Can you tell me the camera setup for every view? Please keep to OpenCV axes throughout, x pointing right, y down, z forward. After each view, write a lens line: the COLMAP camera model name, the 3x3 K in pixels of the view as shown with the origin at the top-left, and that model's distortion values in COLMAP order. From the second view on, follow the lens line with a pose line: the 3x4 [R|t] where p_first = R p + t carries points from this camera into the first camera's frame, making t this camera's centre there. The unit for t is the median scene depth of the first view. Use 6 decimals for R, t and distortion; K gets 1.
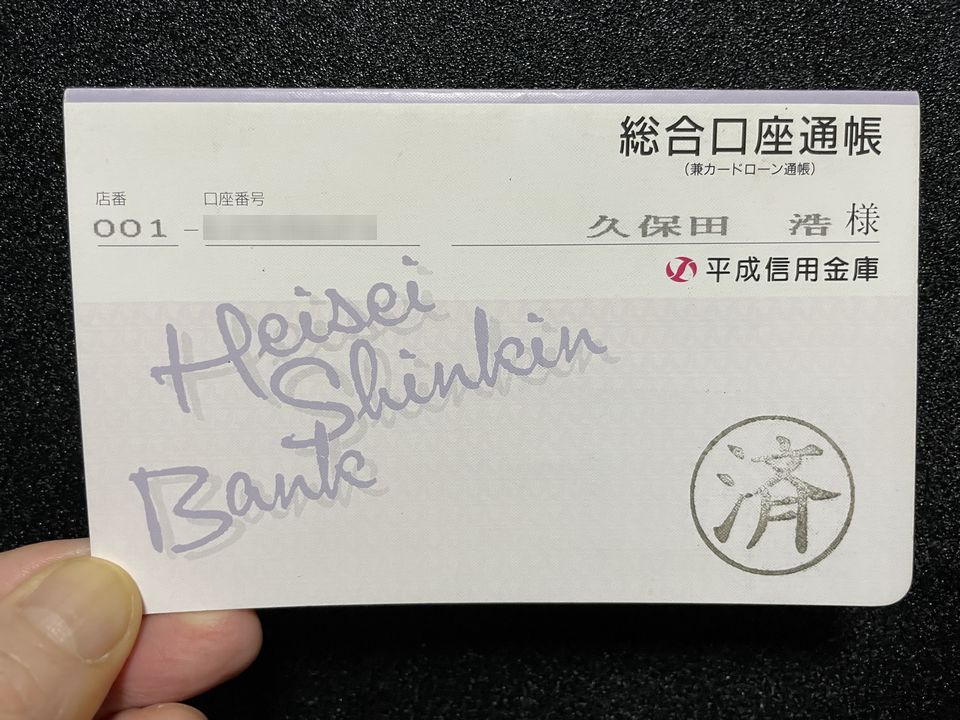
lens RADIAL K [[744.5, 0, 475.0], [0, 744.5, 361.1], [0, 0, 1]] dist [0.002732, -0.006425]
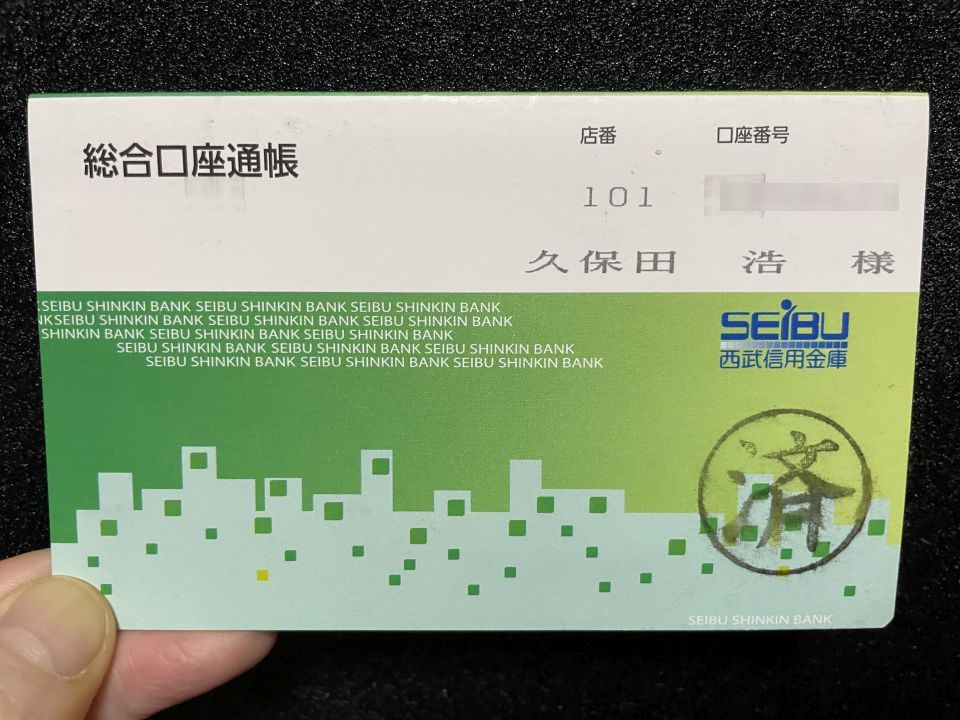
lens RADIAL K [[744.5, 0, 478.3], [0, 744.5, 358.7], [0, 0, 1]] dist [0.002732, -0.006425]
pose [[0.996782, 0.021197, -0.077309, 0.898074], [-0.025267, 0.998324, -0.052063, 0.046142], [0.076076, 0.053849, 0.995647, -0.078542]]
